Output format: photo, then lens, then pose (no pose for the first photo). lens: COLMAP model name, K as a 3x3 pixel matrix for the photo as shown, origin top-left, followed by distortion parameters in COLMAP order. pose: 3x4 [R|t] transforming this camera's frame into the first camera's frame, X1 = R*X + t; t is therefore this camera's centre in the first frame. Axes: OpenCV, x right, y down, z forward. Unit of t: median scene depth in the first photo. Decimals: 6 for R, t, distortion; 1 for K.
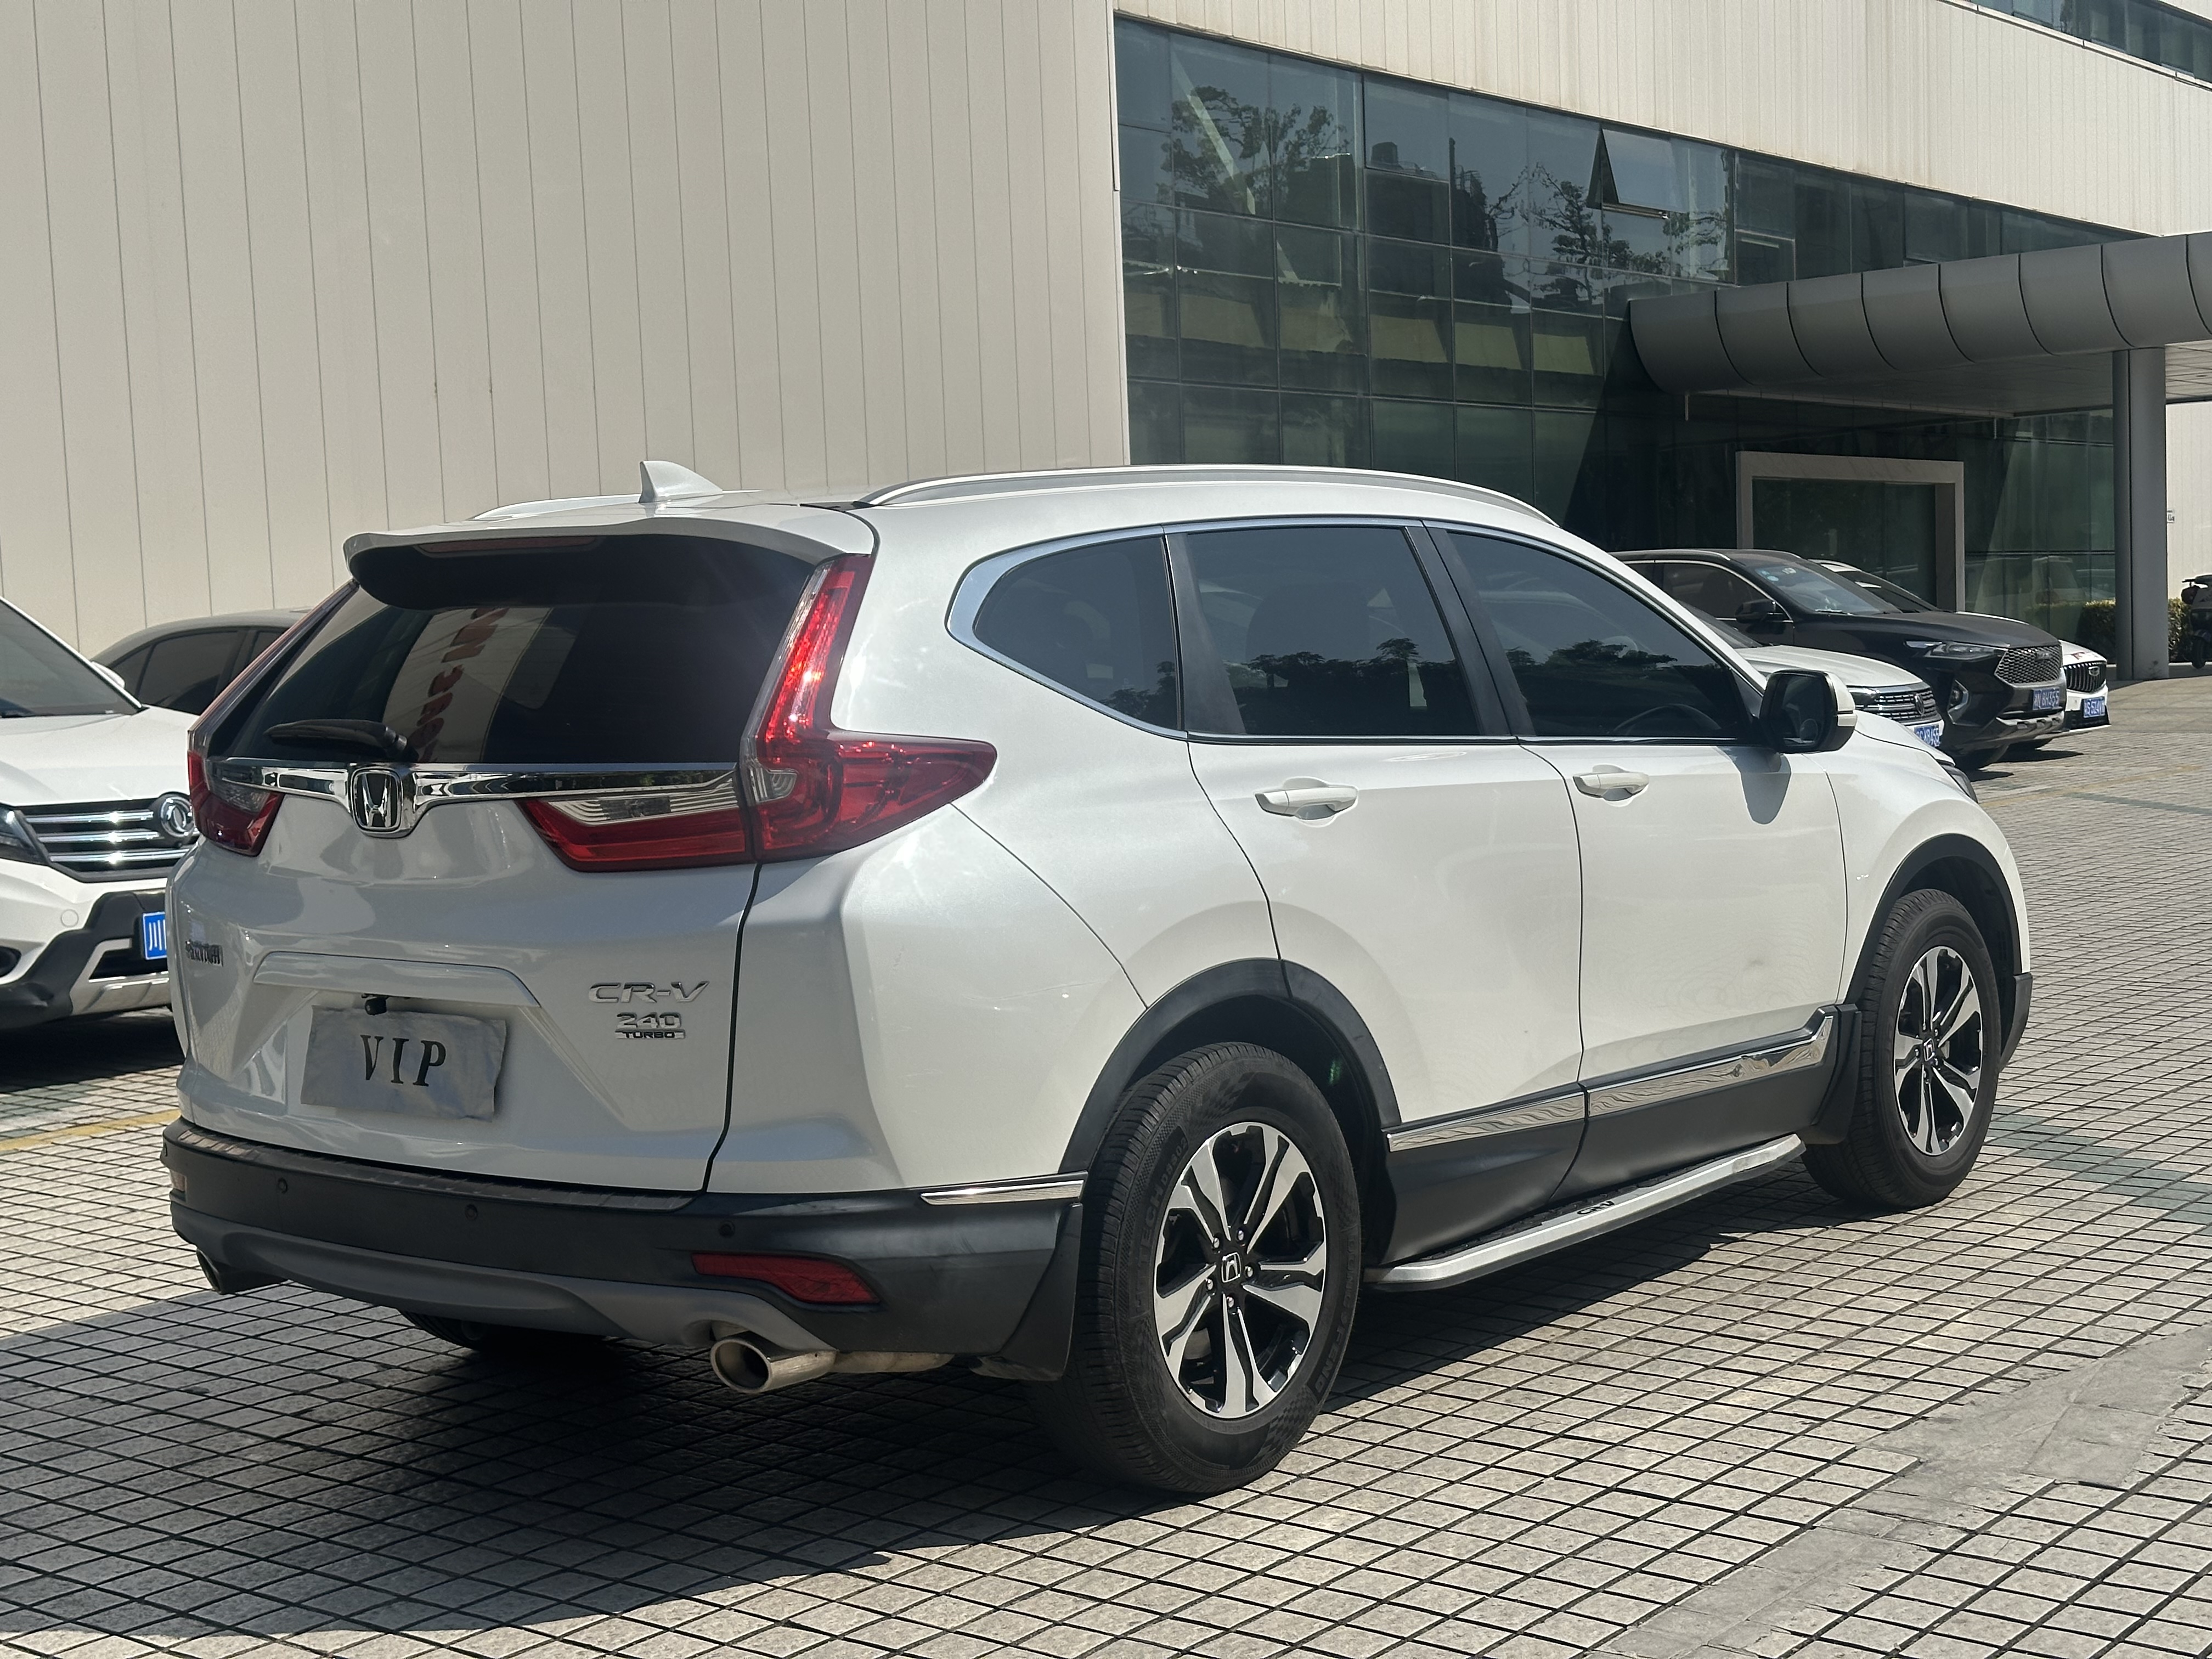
lens RADIAL K [[3067.8, 0, 1106.0], [0, 3067.8, 829.5], [0, 0, 1]] dist [0.091589, -0.081142]
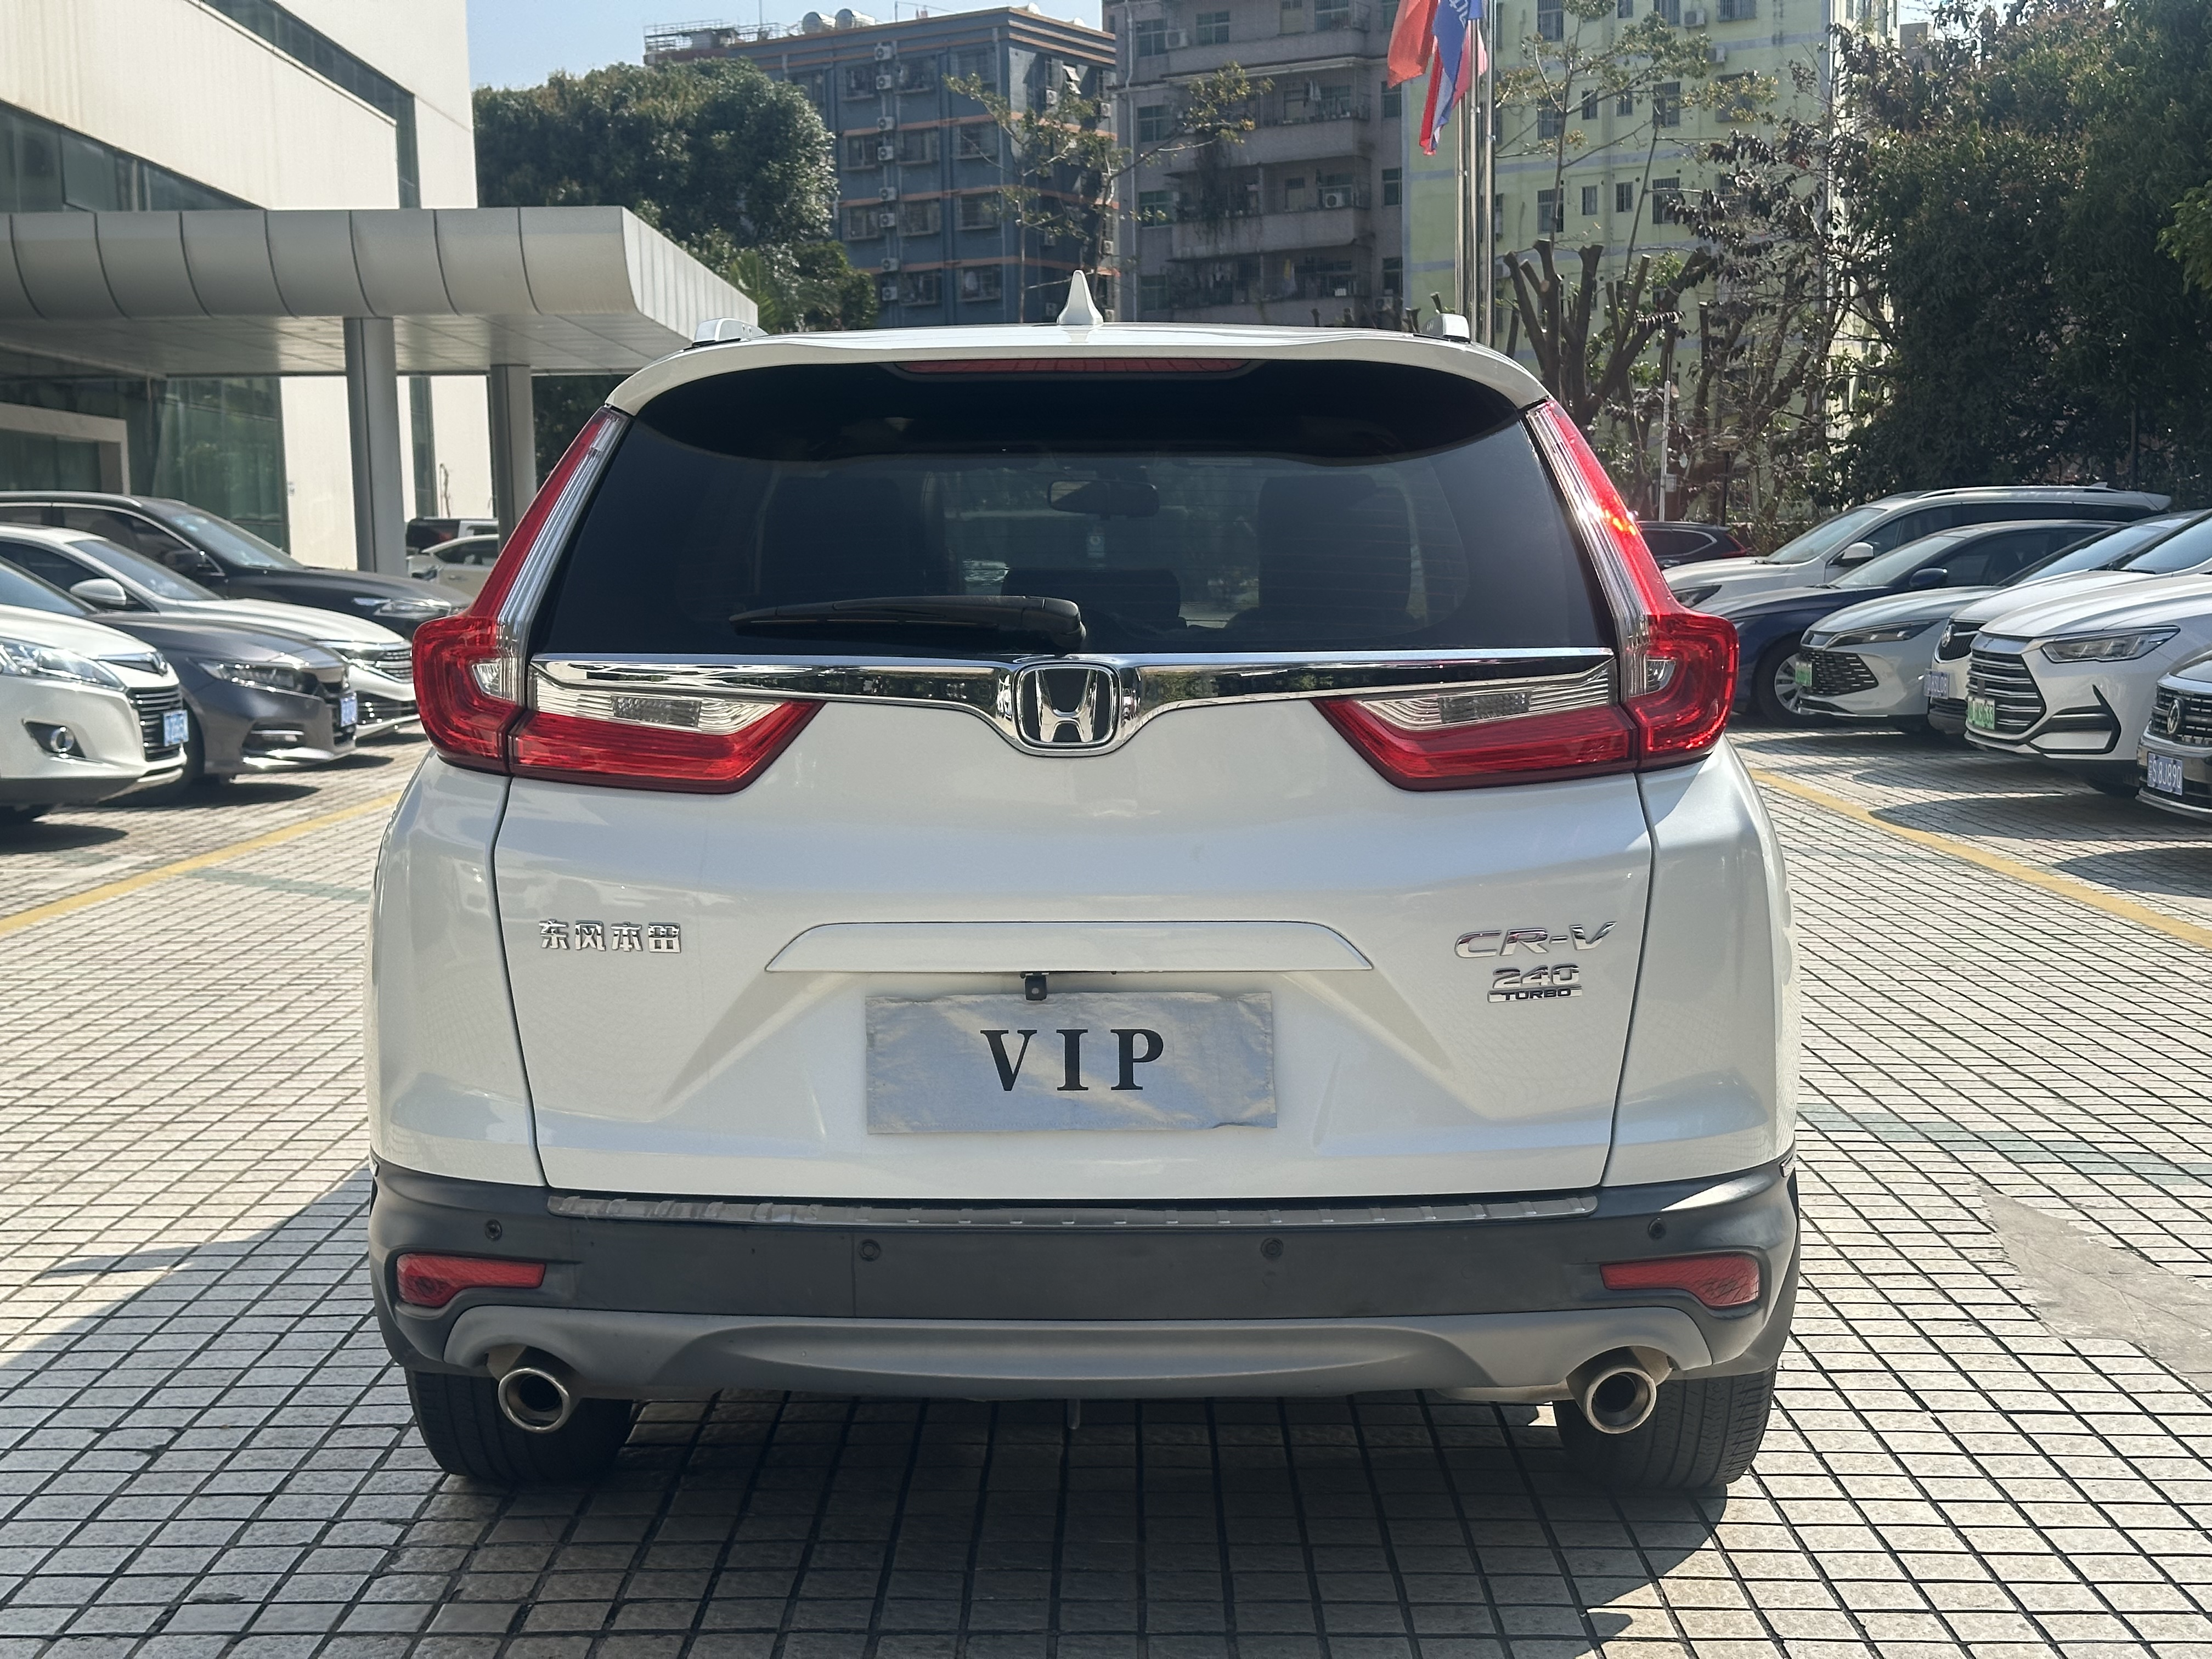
lens RADIAL K [[3067.8, 0, 1106.0], [0, 3067.8, 829.5], [0, 0, 1]] dist [0.091589, -0.081142]
pose [[0.792633, -0.030328, 0.608944, -0.670511], [0.025792, 0.999536, 0.016209, 0.008561], [-0.609153, 0.002858, 0.793048, 0.418780]]
